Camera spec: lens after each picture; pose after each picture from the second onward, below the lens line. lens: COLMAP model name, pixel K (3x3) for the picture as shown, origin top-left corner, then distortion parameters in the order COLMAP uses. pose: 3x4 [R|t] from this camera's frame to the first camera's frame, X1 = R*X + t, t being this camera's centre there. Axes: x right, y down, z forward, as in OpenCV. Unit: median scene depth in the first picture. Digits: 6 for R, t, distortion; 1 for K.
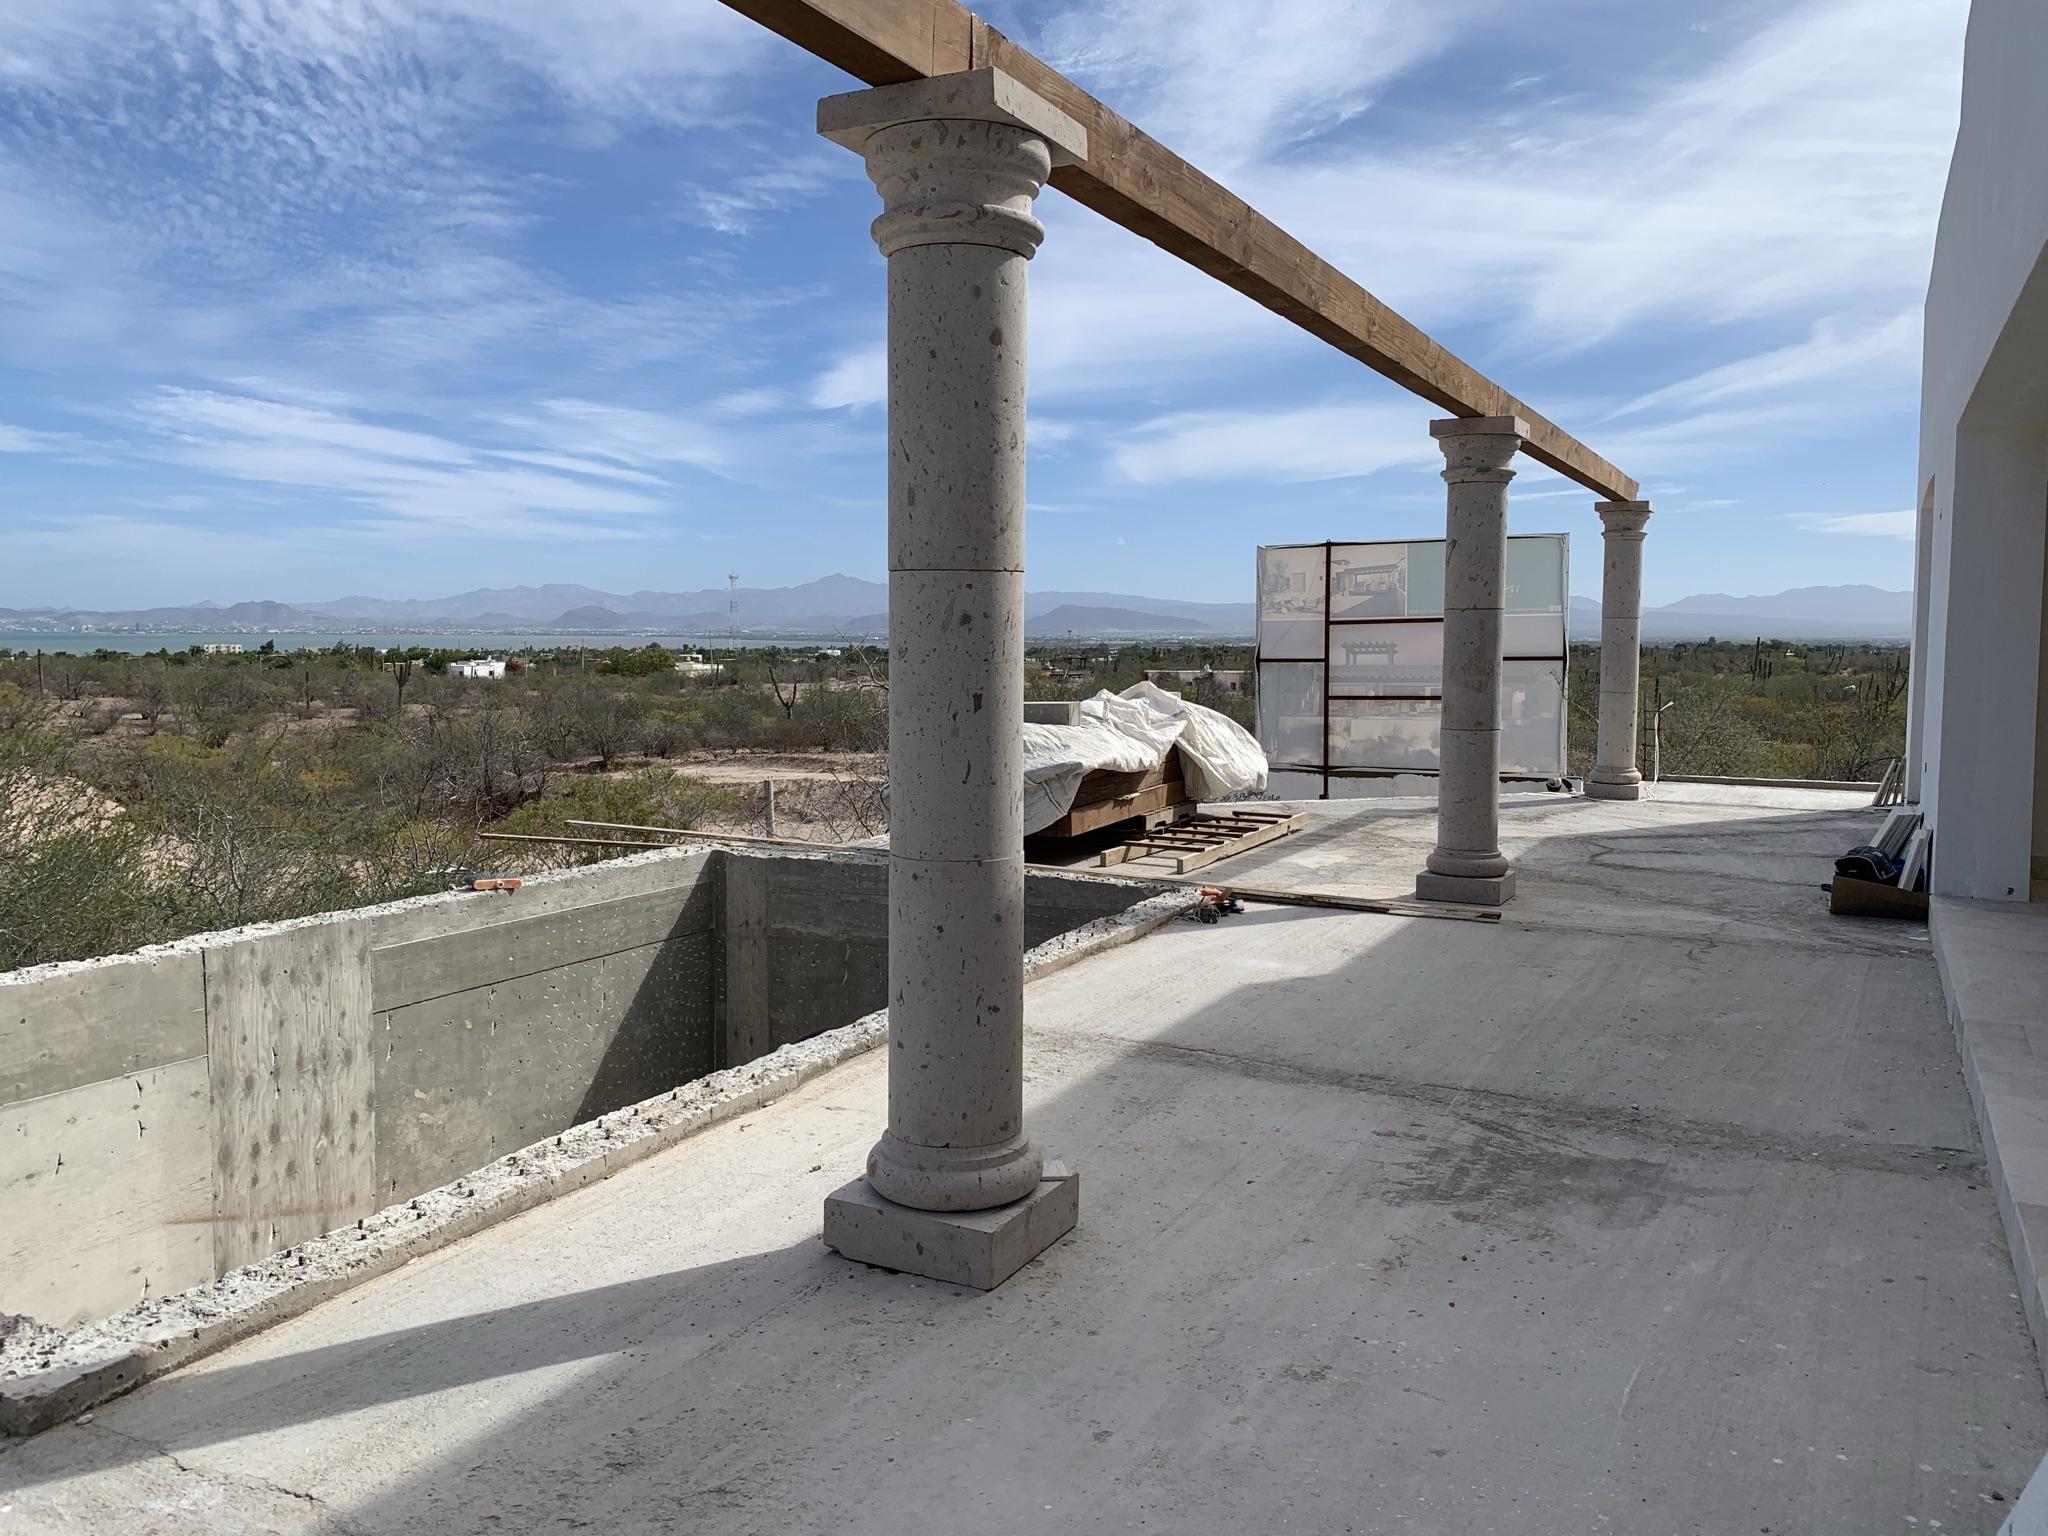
lens RADIAL K [[1548.1, 0, 1024.0], [0, 1548.1, 768.0], [0, 0, 1]] dist [0.037827, -0.027044]
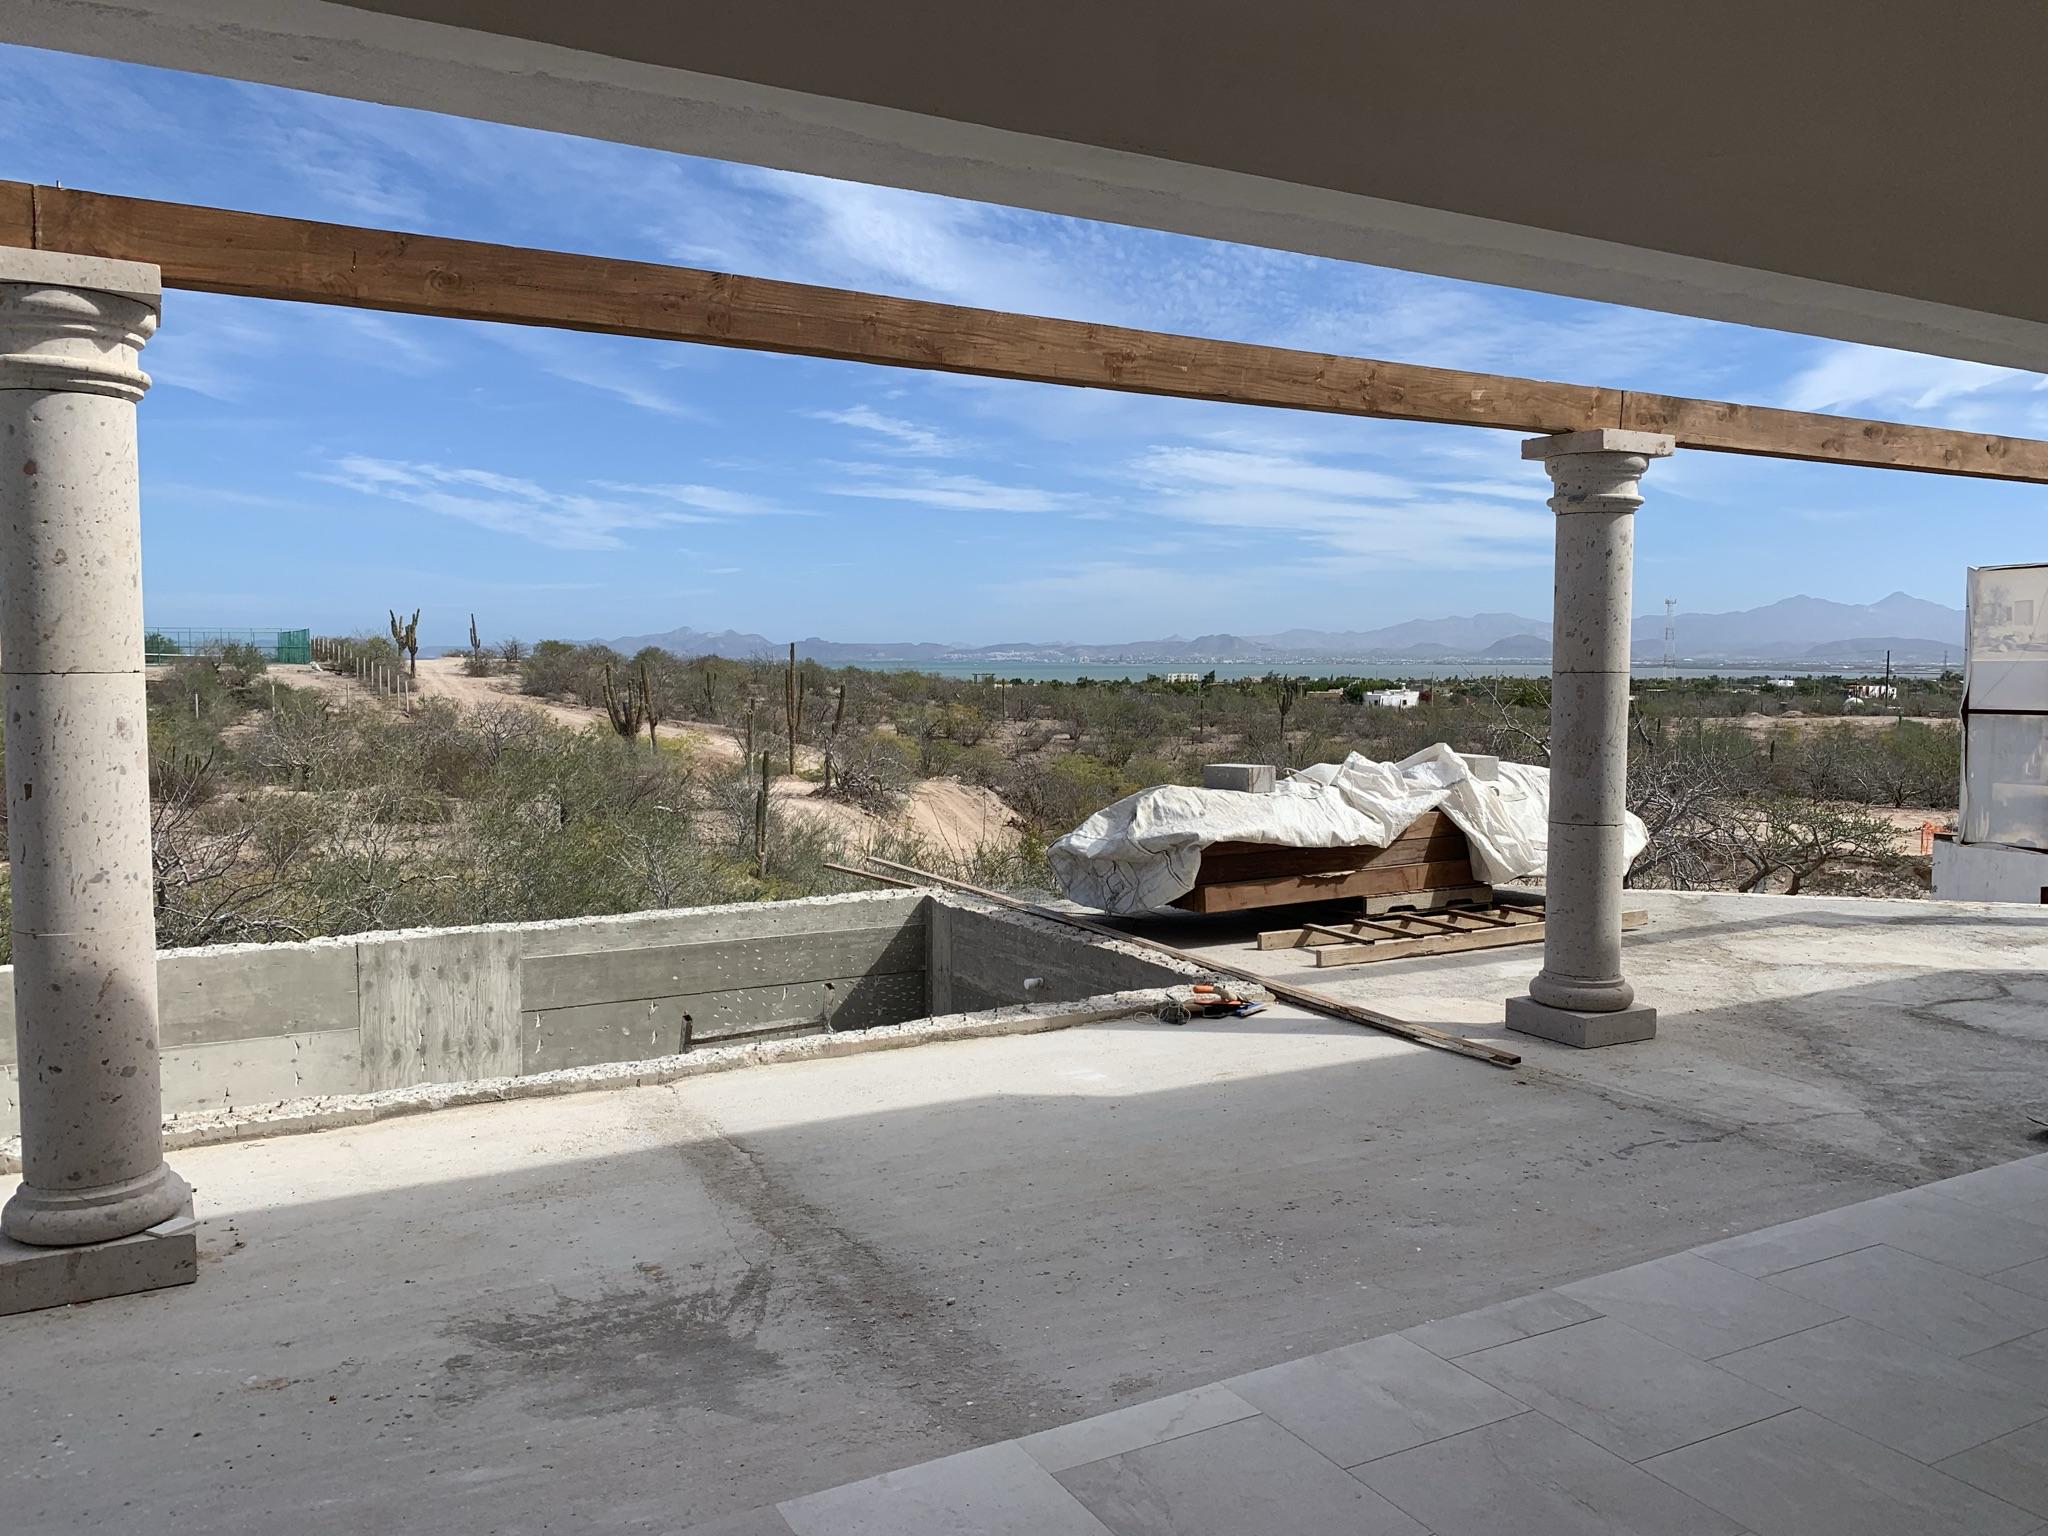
lens RADIAL K [[1558.2, 0, 1093.6], [0, 1558.2, 813.4], [0, 0, 1]] dist [0.084875, -0.126802]
pose [[0.845939, 0.053472, -0.530593, 0.321636], [-0.047903, 0.998557, 0.024259, -0.024027], [0.531124, 0.004895, 0.847280, 0.118453]]
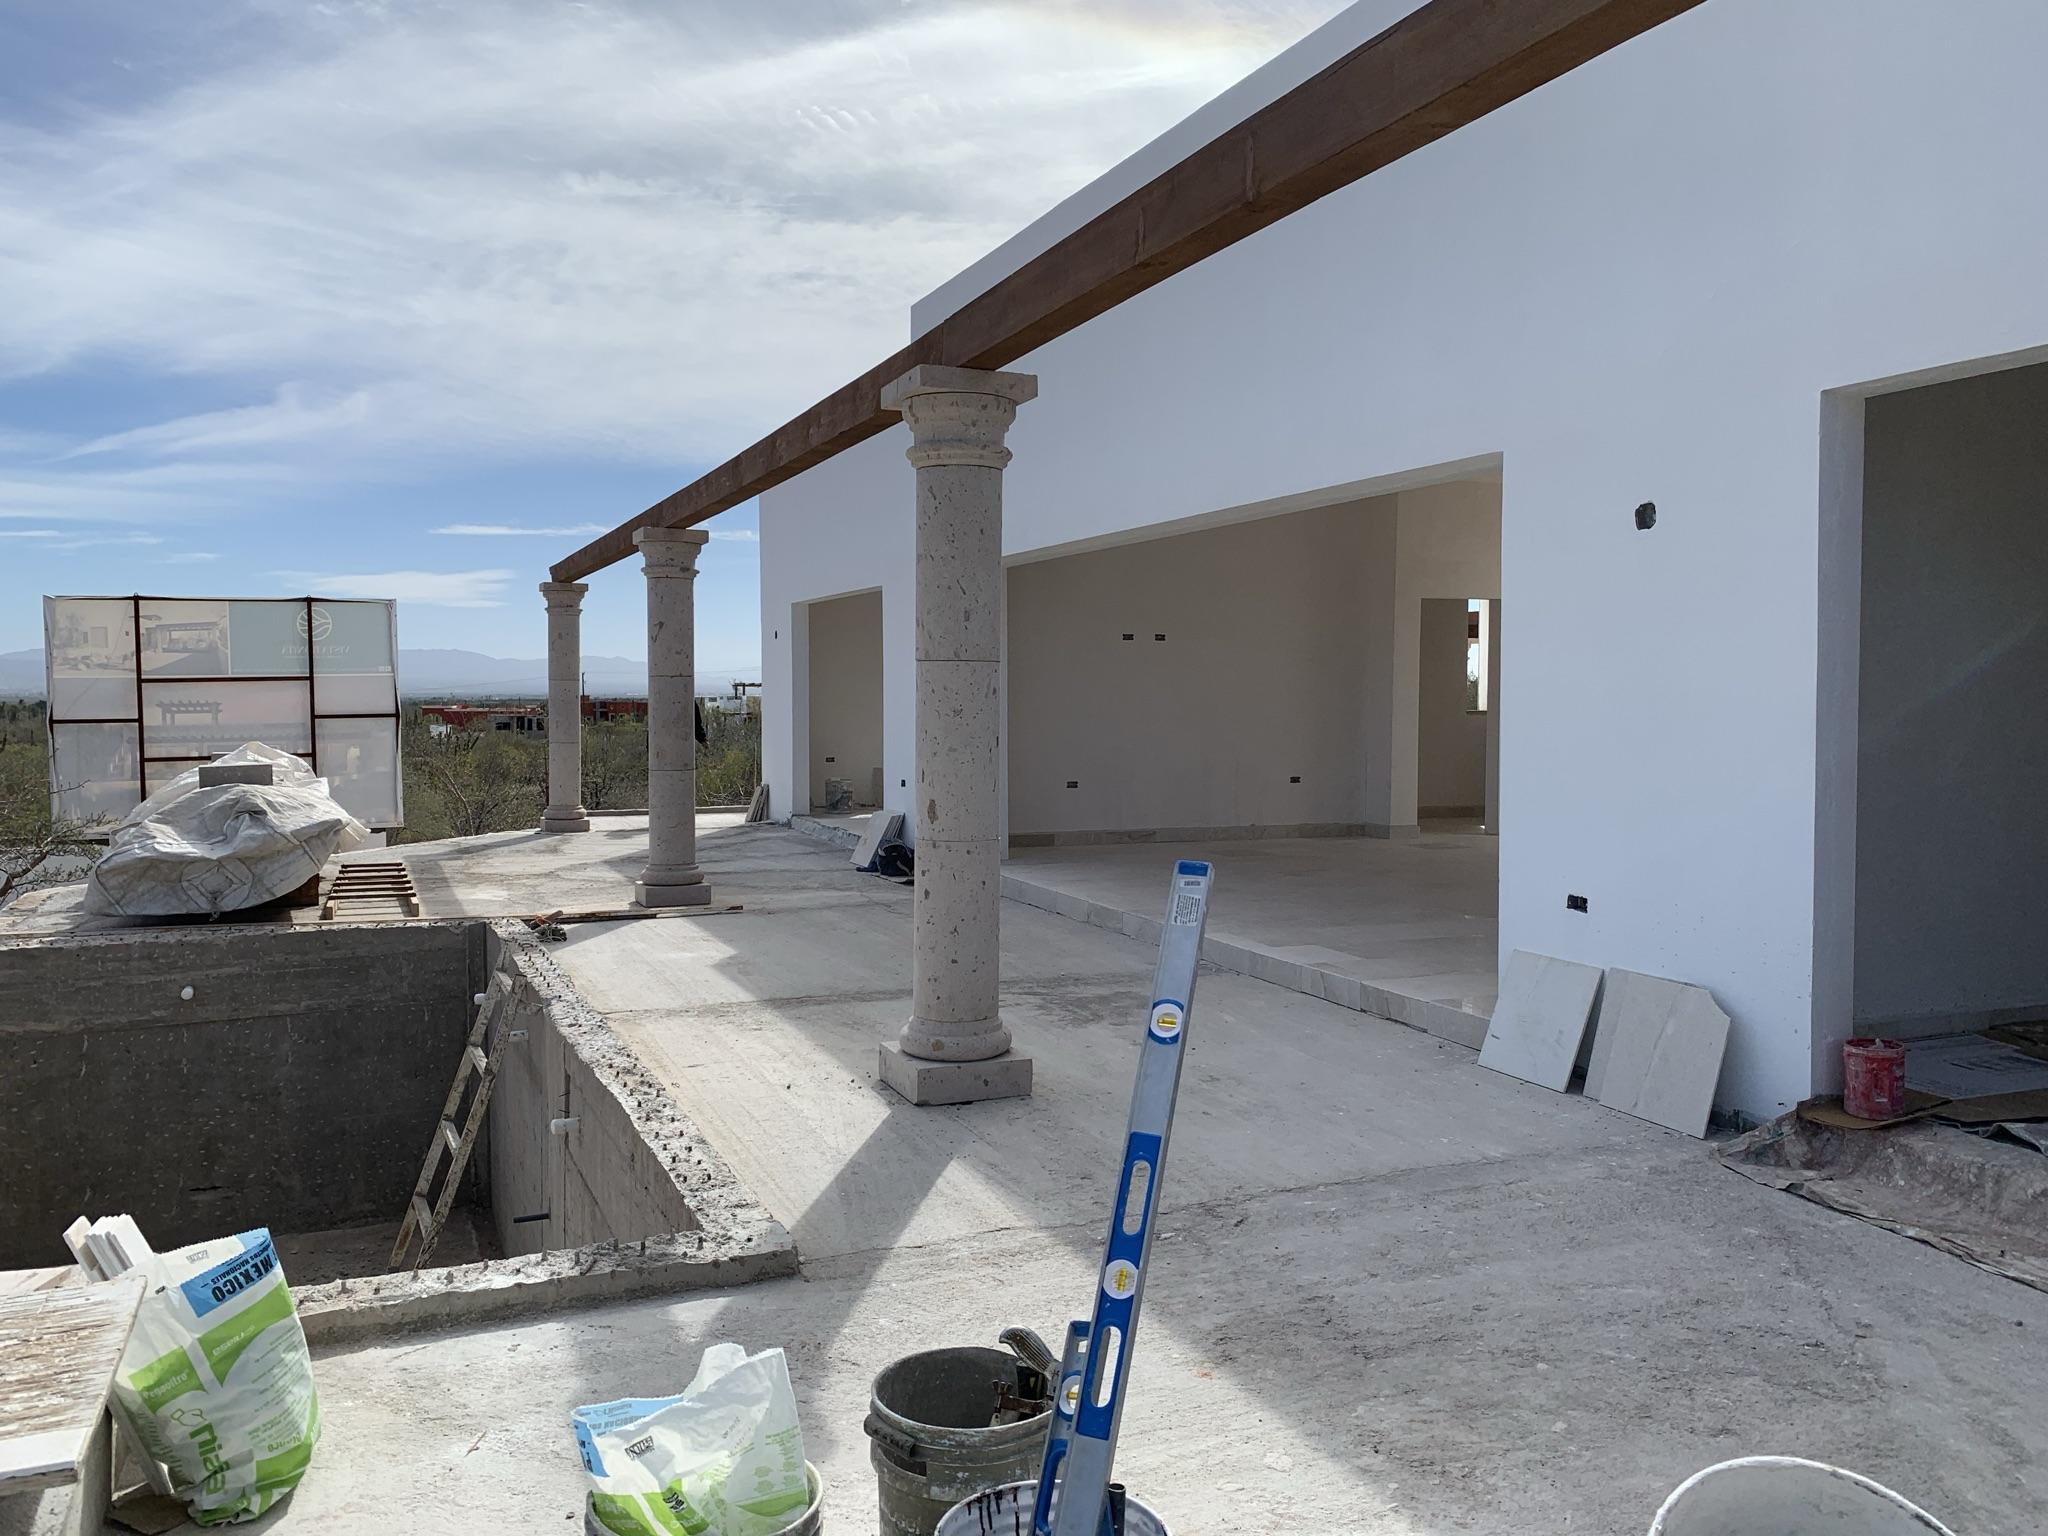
lens RADIAL K [[1548.1, 0, 1024.0], [0, 1548.1, 768.0], [0, 0, 1]] dist [0.037827, -0.027044]
pose [[0.618166, -0.040266, 0.785016, -0.335223], [0.068541, 0.997644, -0.002800, -0.001880], [-0.783054, 0.055537, 0.619469, -0.010383]]
